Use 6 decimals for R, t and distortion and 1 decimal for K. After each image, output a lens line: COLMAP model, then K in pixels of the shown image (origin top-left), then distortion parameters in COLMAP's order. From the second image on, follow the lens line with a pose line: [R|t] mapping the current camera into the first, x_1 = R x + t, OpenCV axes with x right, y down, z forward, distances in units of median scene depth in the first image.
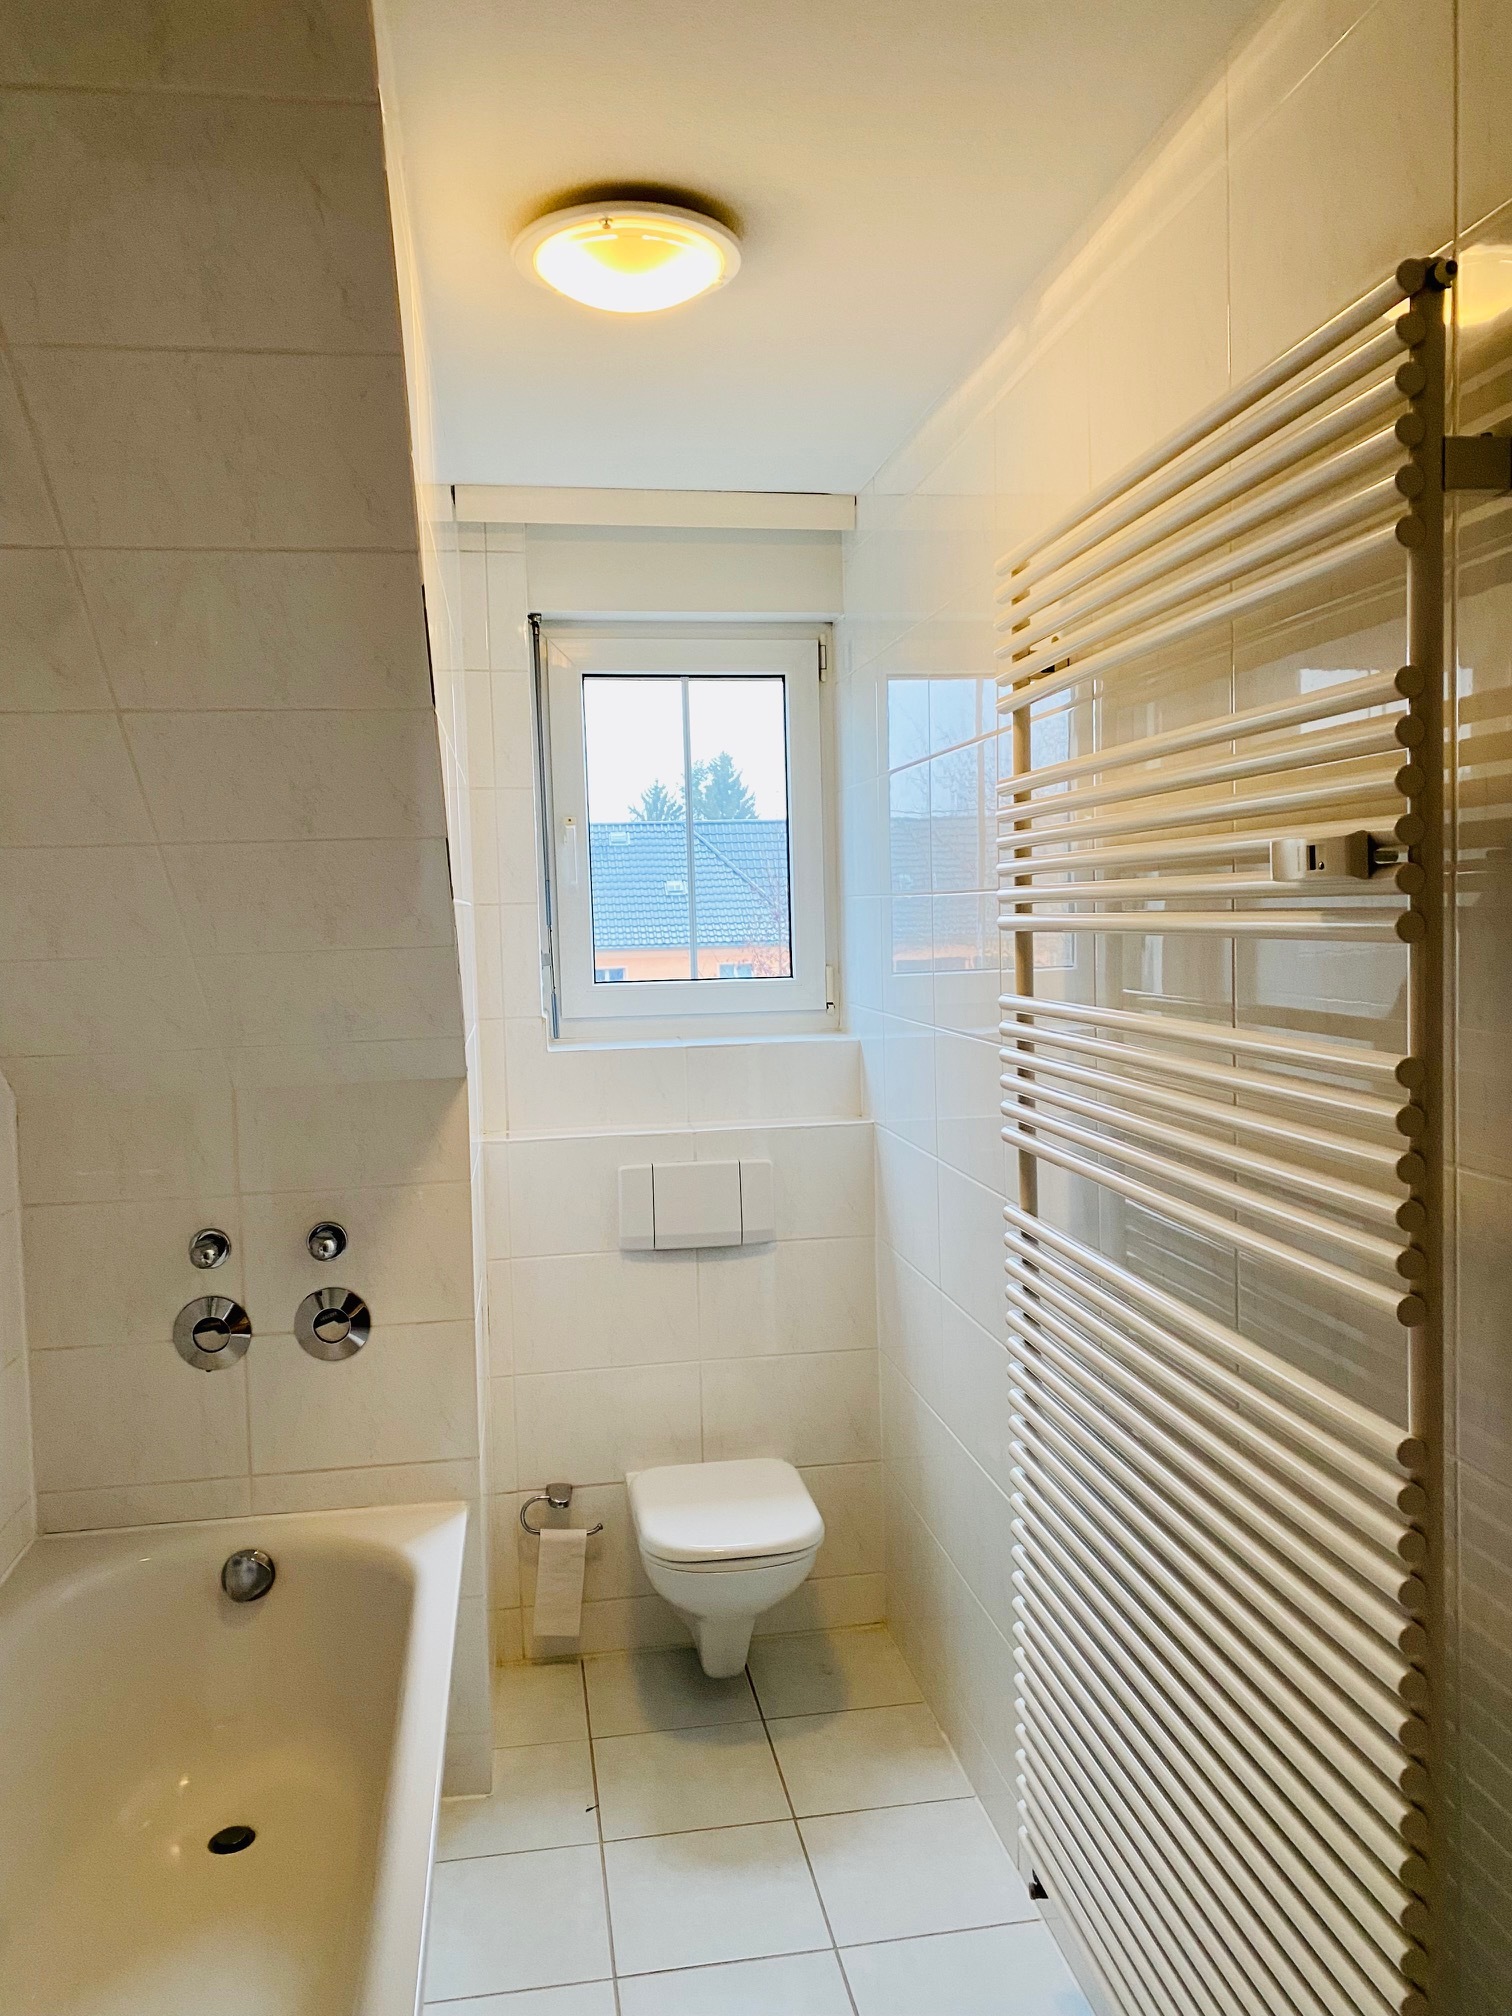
lens RADIAL K [[1530.9, 0, 757.0], [0, 1530.9, 1004.3], [0, 0, 1]] dist [0.031981, -0.036884]
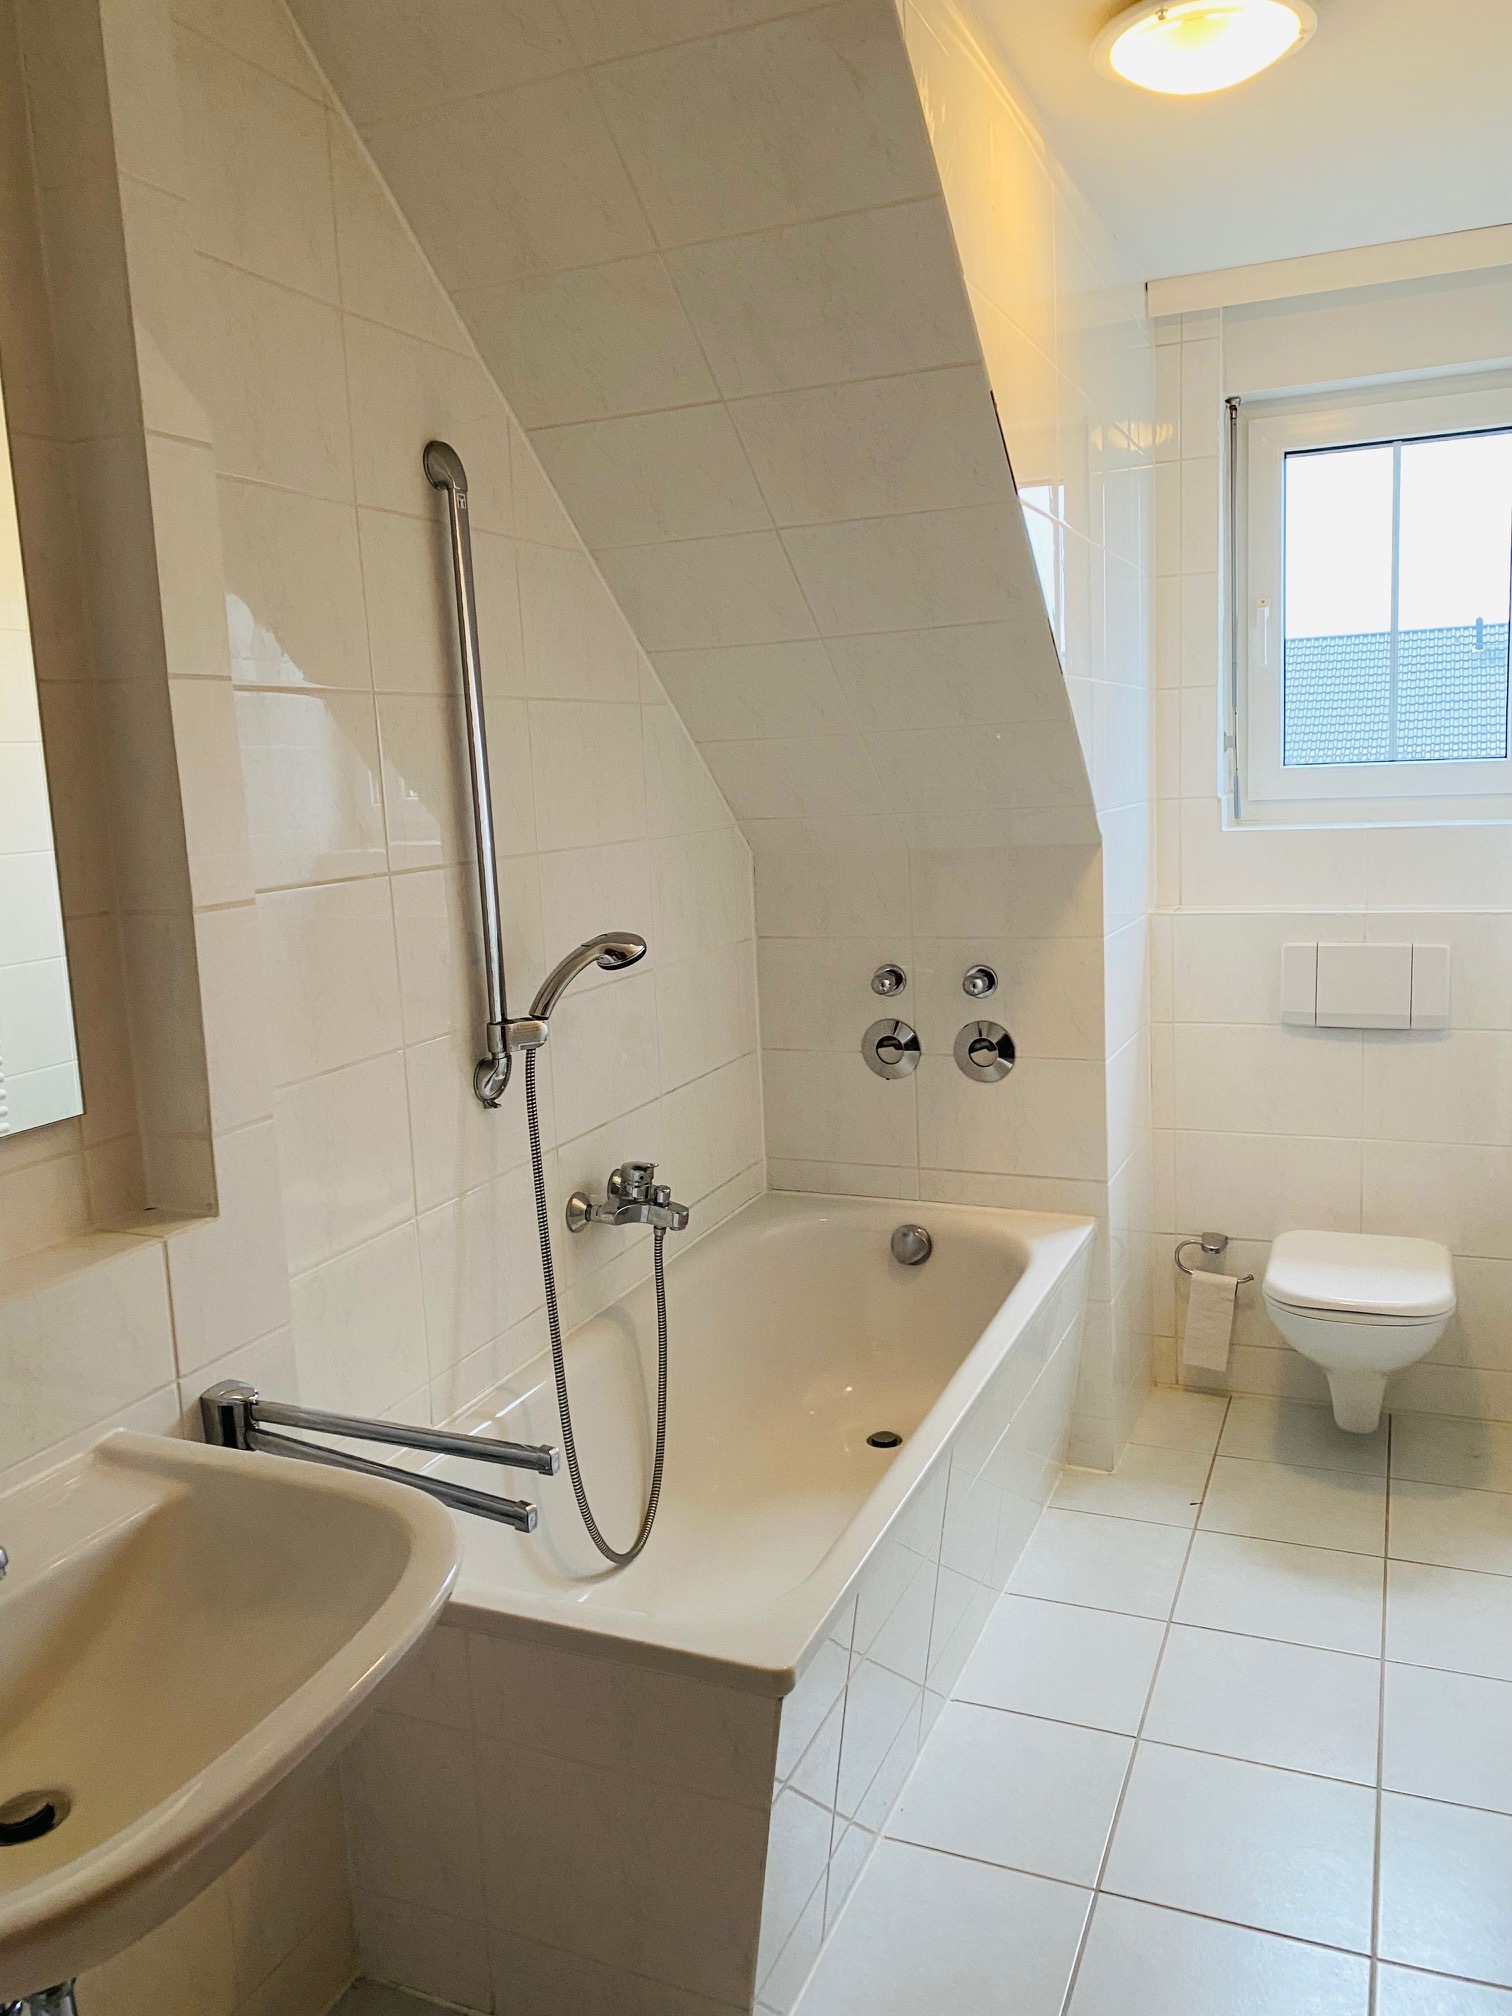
lens RADIAL K [[1530.9, 0, 757.3], [0, 1530.9, 1003.7], [0, 0, 1]] dist [0.031981, -0.036884]
pose [[0.844854, 0.069765, -0.530429, 0.168024], [-0.009382, 0.993241, 0.115692, 0.031272], [0.534915, -0.092766, 0.839798, -0.065979]]
